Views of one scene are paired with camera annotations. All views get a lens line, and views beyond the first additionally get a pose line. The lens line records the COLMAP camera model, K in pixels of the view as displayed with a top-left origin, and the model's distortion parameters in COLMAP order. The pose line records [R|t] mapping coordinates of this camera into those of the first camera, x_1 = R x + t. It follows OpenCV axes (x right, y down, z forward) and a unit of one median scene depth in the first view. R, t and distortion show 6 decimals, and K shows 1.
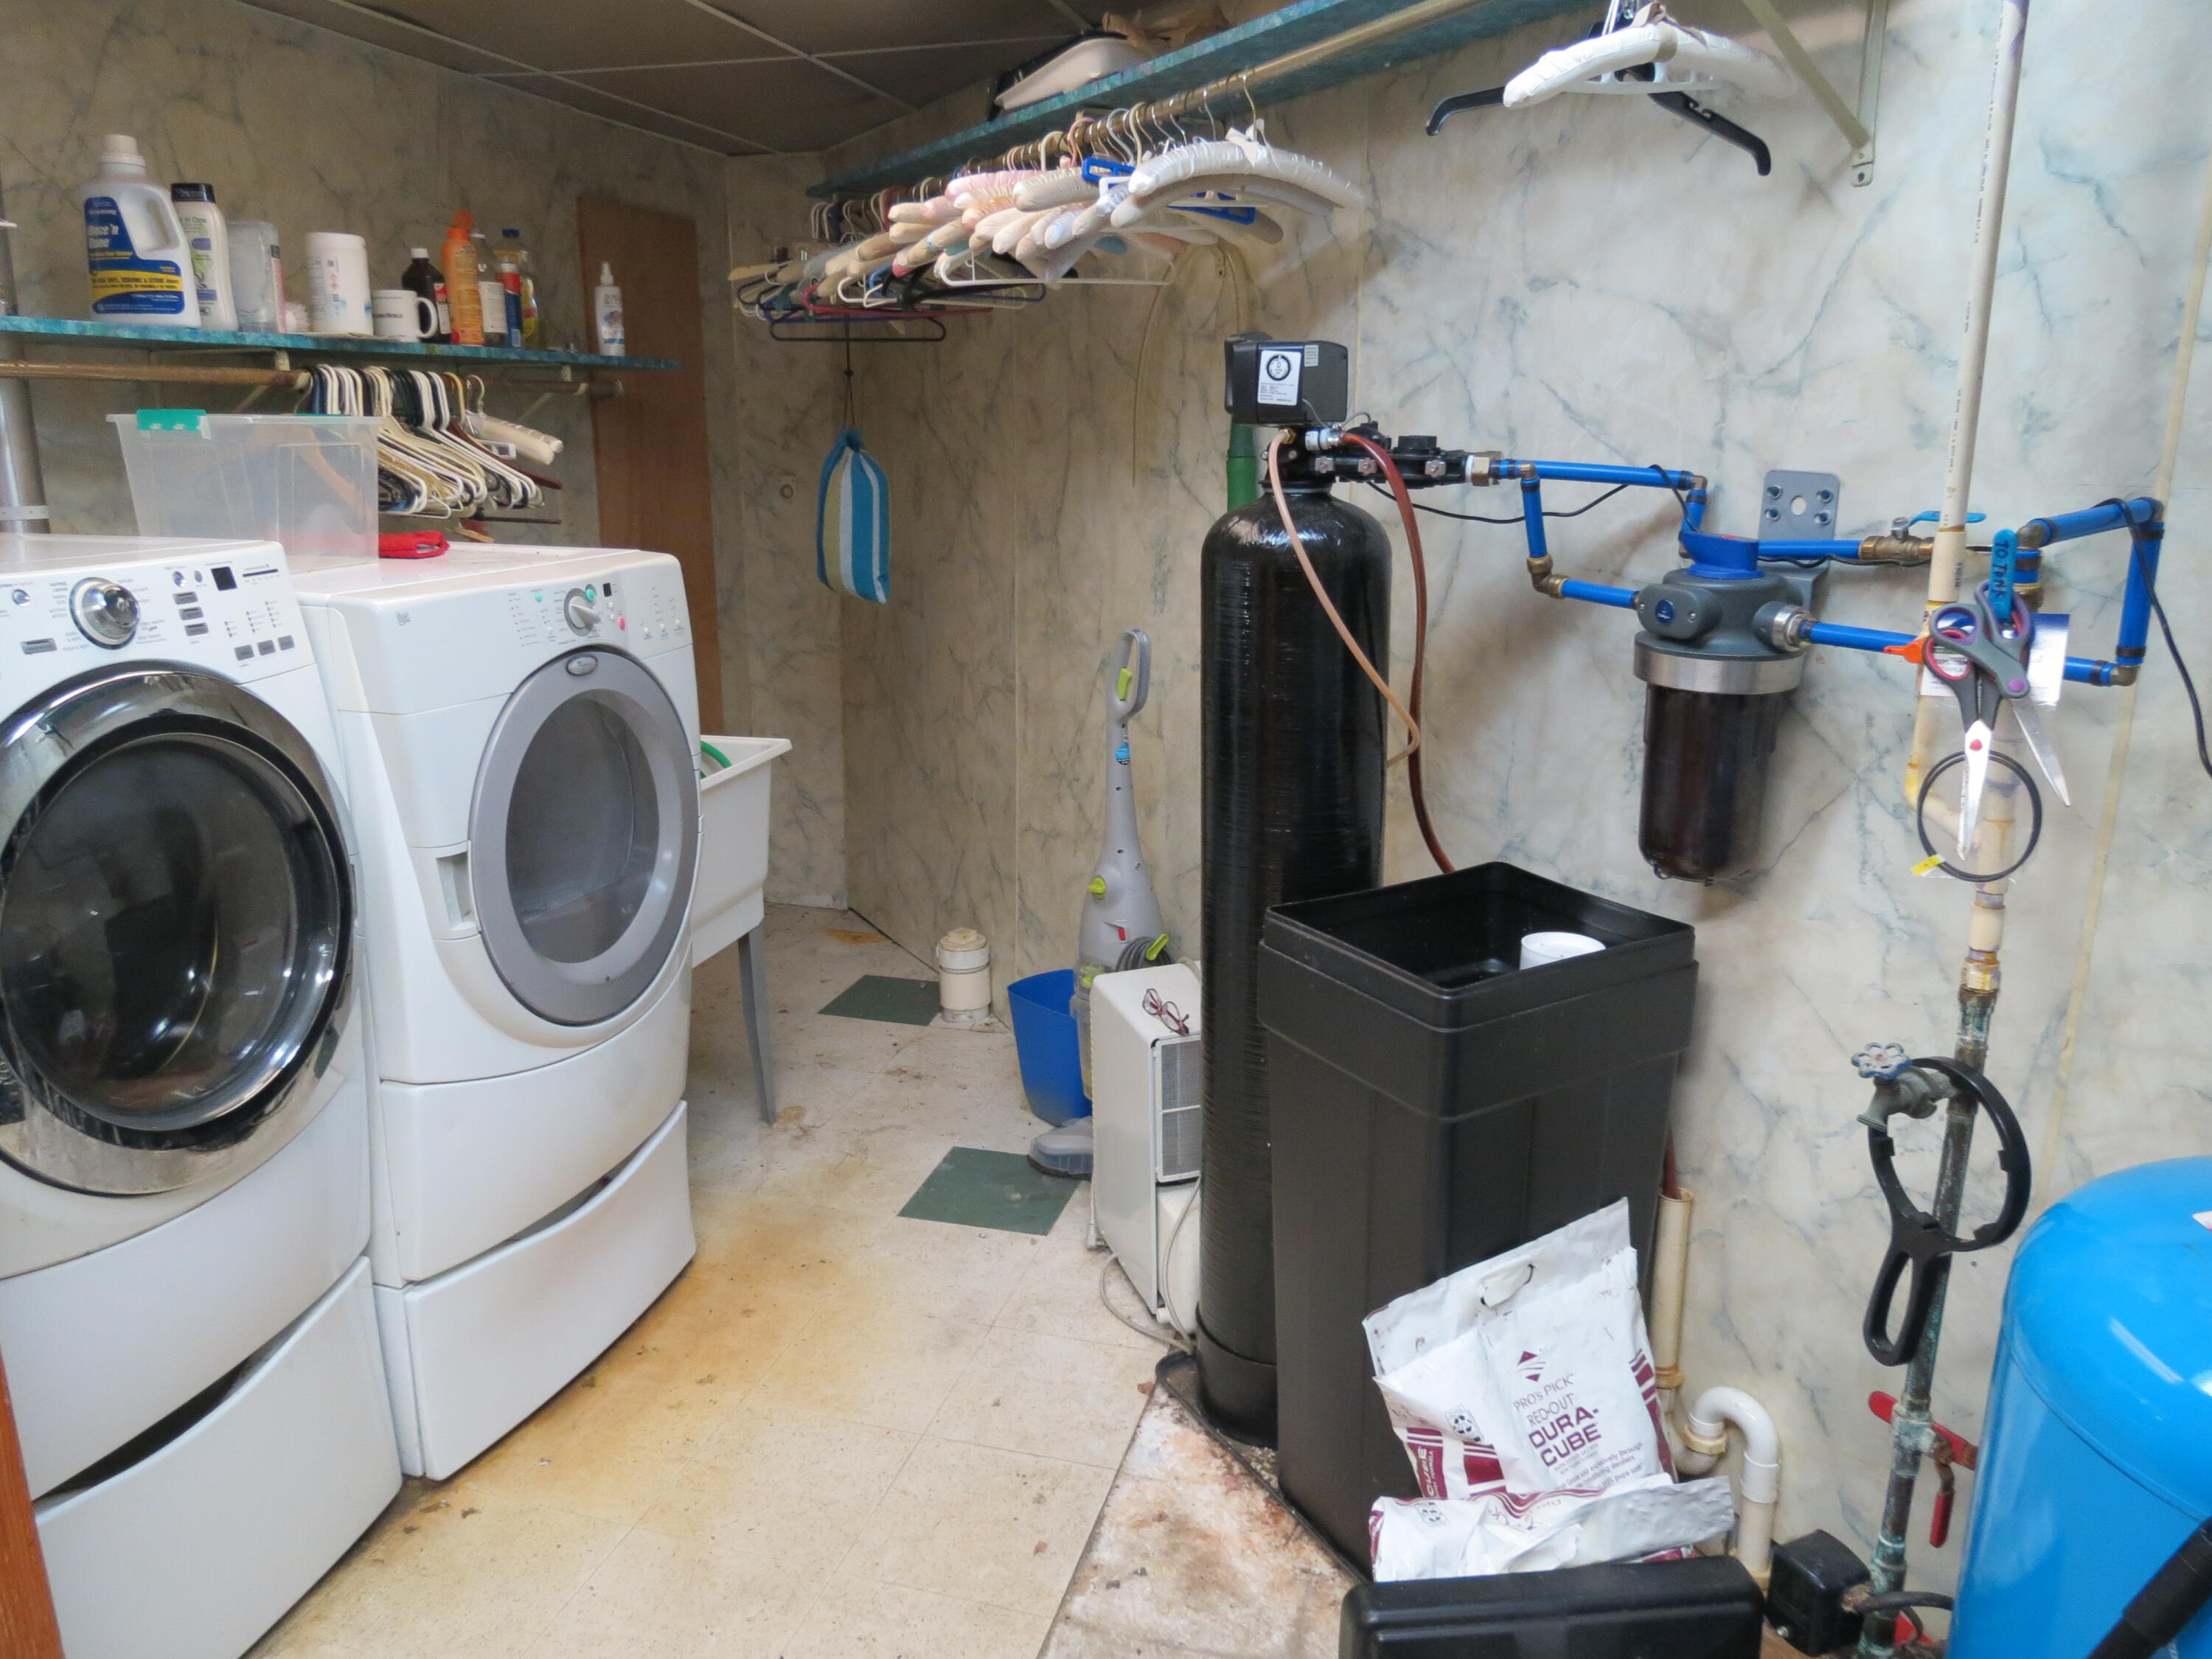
lens RADIAL K [[1613.8, 0, 1106.0], [0, 1613.8, 829.5], [0, 0, 1]] dist [-0.077713, 0.070976]
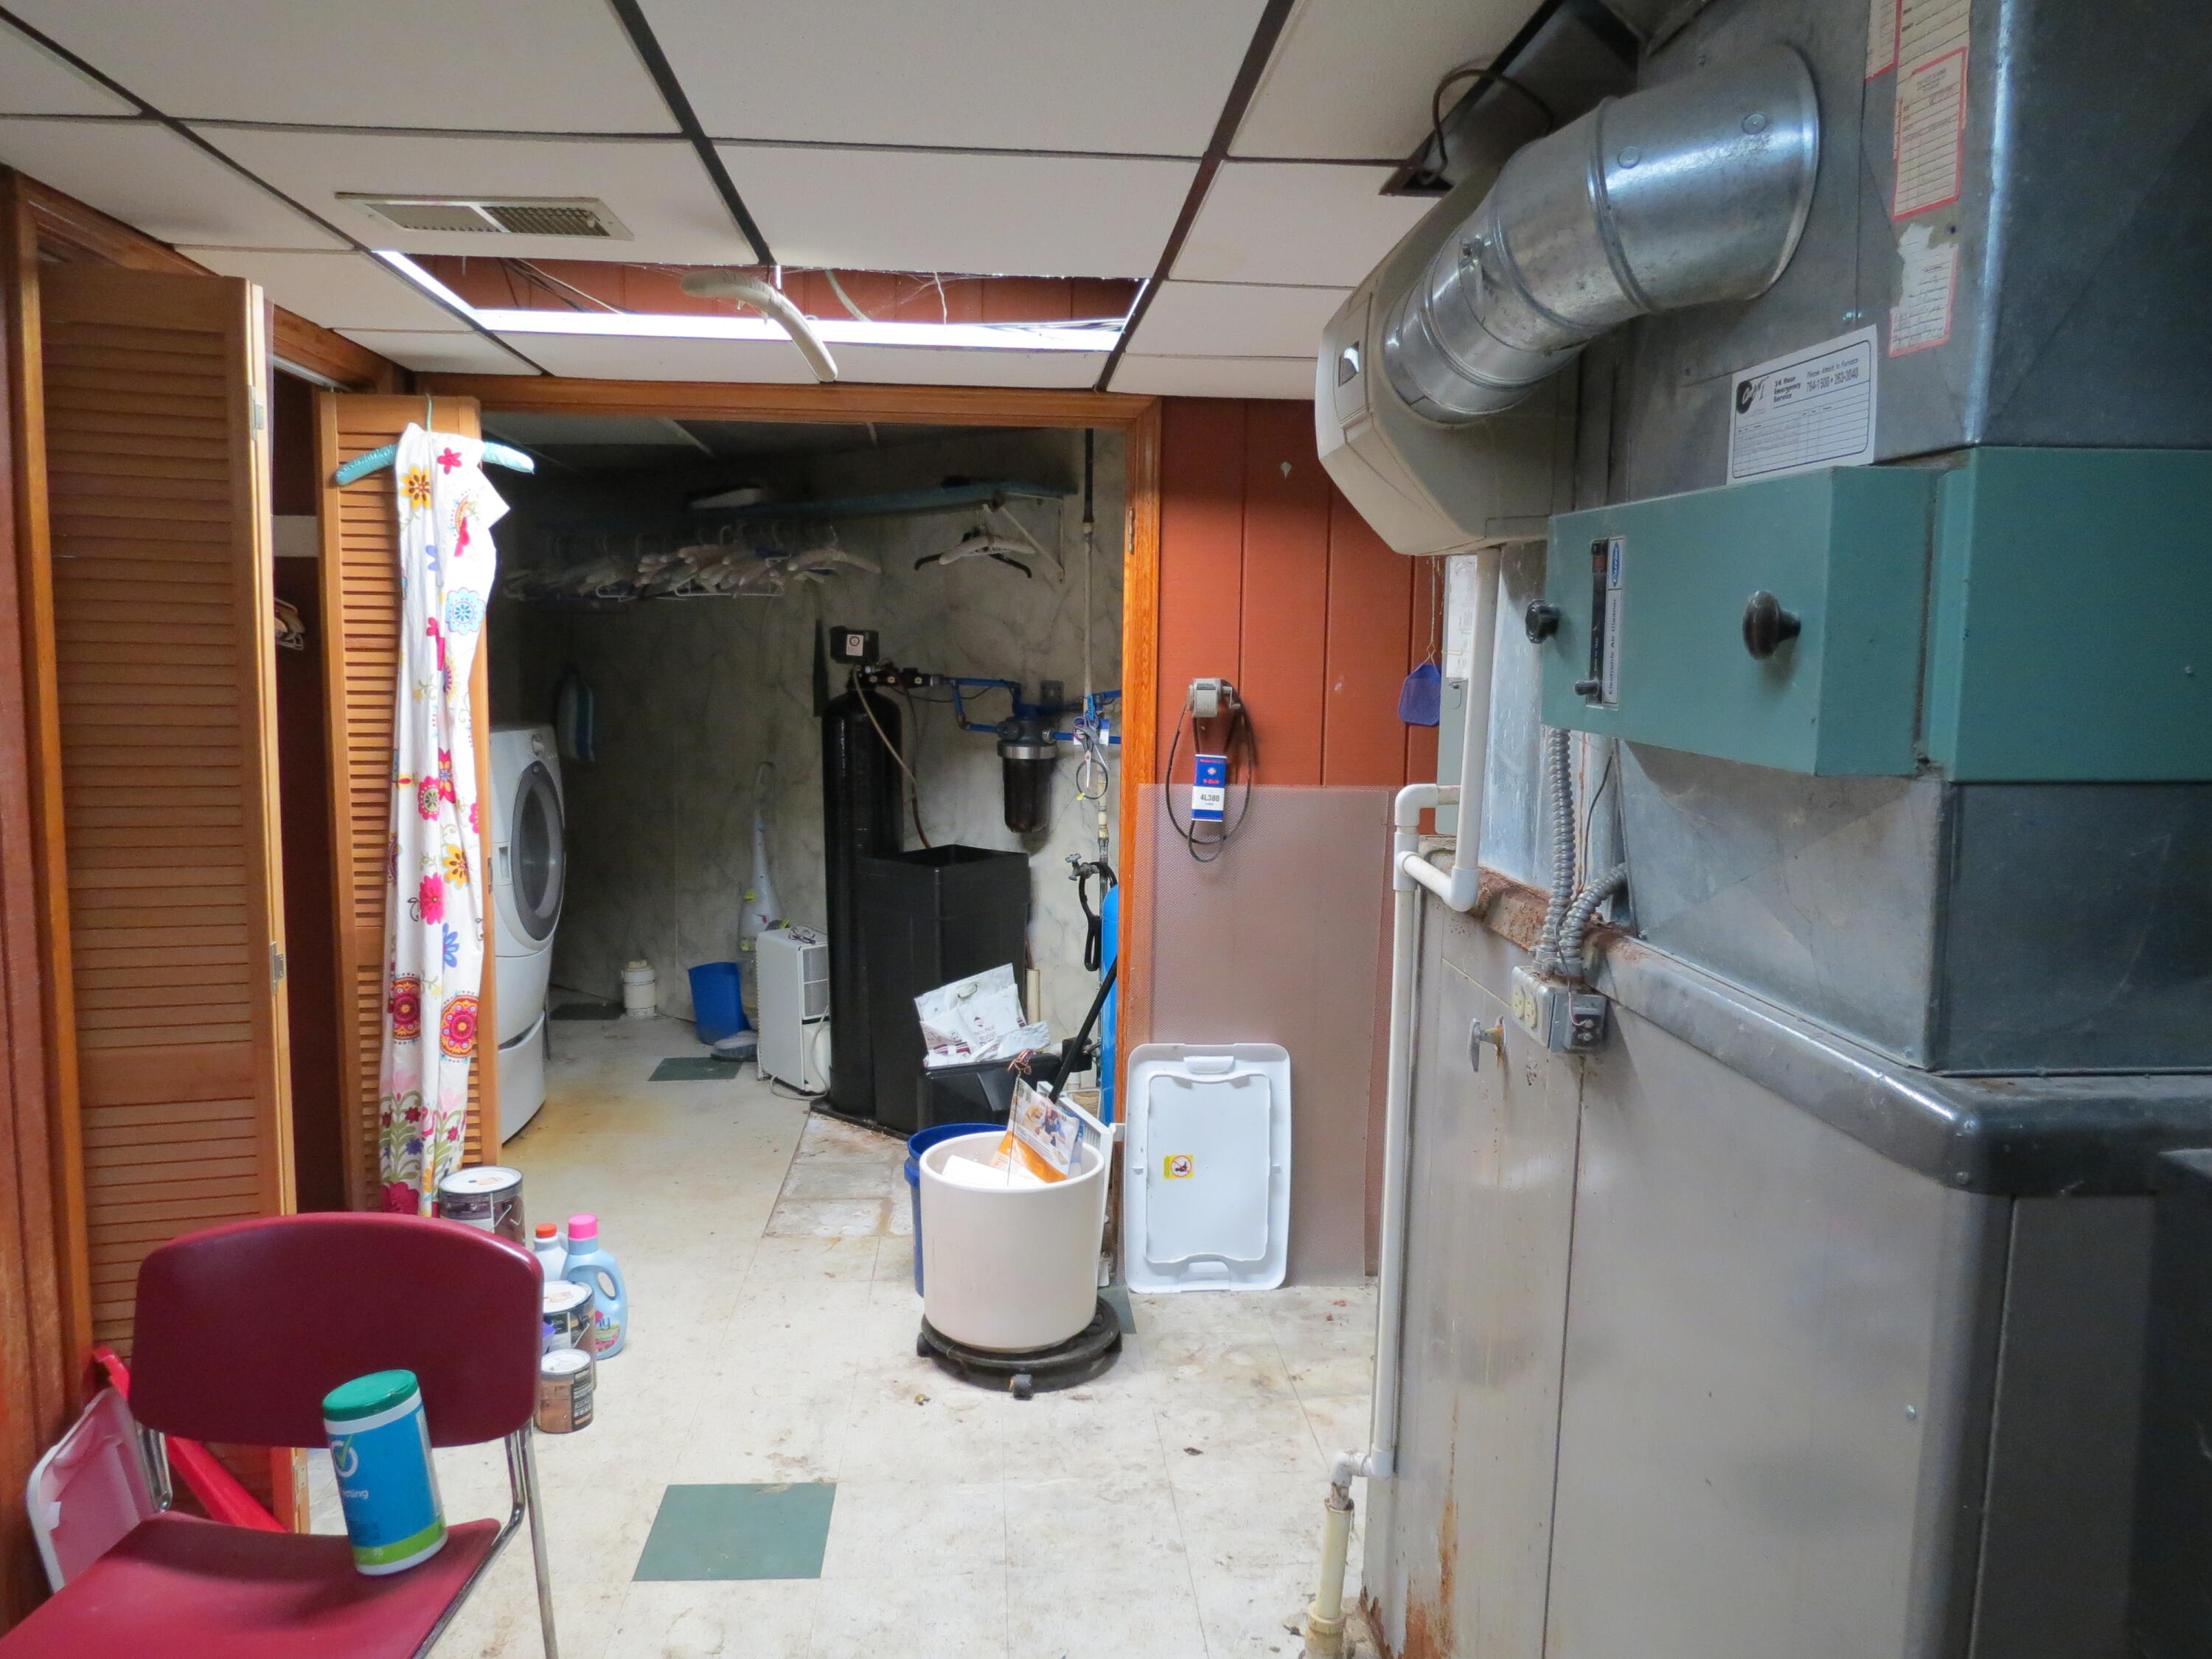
lens RADIAL K [[1613.8, 0, 1106.0], [0, 1613.8, 829.5], [0, 0, 1]] dist [-0.077713, 0.070976]
pose [[0.941466, -0.030905, 0.335688, -0.370370], [0.076080, 0.989577, -0.122270, 0.334857], [-0.328411, 0.140652, 0.934004, -1.414033]]
